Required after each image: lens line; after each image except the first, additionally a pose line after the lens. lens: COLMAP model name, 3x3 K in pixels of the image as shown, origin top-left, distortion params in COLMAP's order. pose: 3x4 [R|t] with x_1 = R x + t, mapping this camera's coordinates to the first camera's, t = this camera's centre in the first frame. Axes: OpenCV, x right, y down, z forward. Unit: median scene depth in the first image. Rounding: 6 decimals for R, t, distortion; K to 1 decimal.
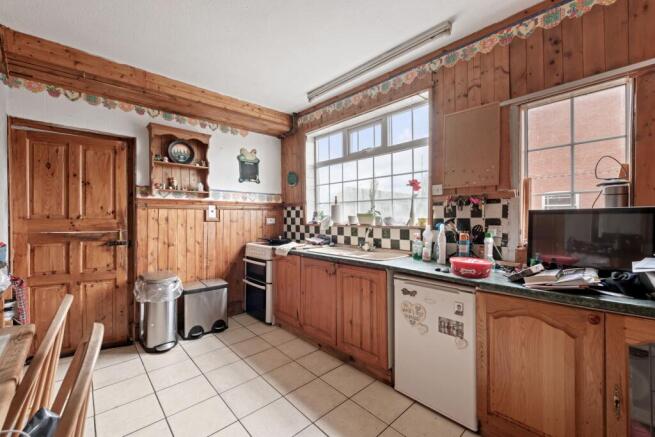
lens RADIAL K [[265.7, 0, 327.5], [0, 265.7, 218.5], [0, 0, 1]] dist [0.001842, 0.000155]
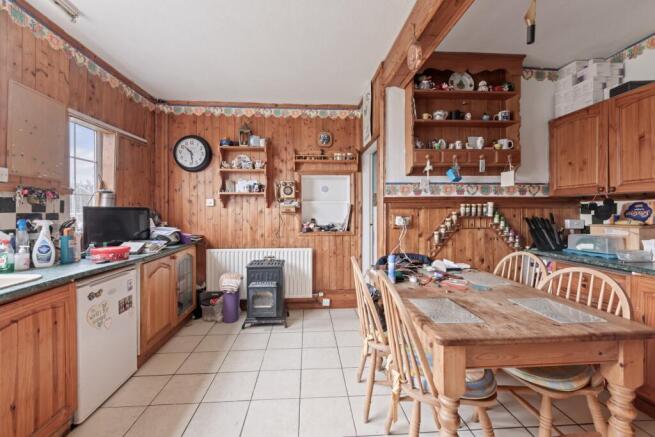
lens RADIAL K [[267.2, 0, 325.0], [0, 267.2, 212.0], [0, 0, 1]] dist [-0.000080, -0.000213]
pose [[-0.776522, 0.001448, 0.630089, -0.410560], [0.004954, 0.999980, 0.003808, -0.002035], [-0.630071, 0.006078, -0.776514, 0.564804]]
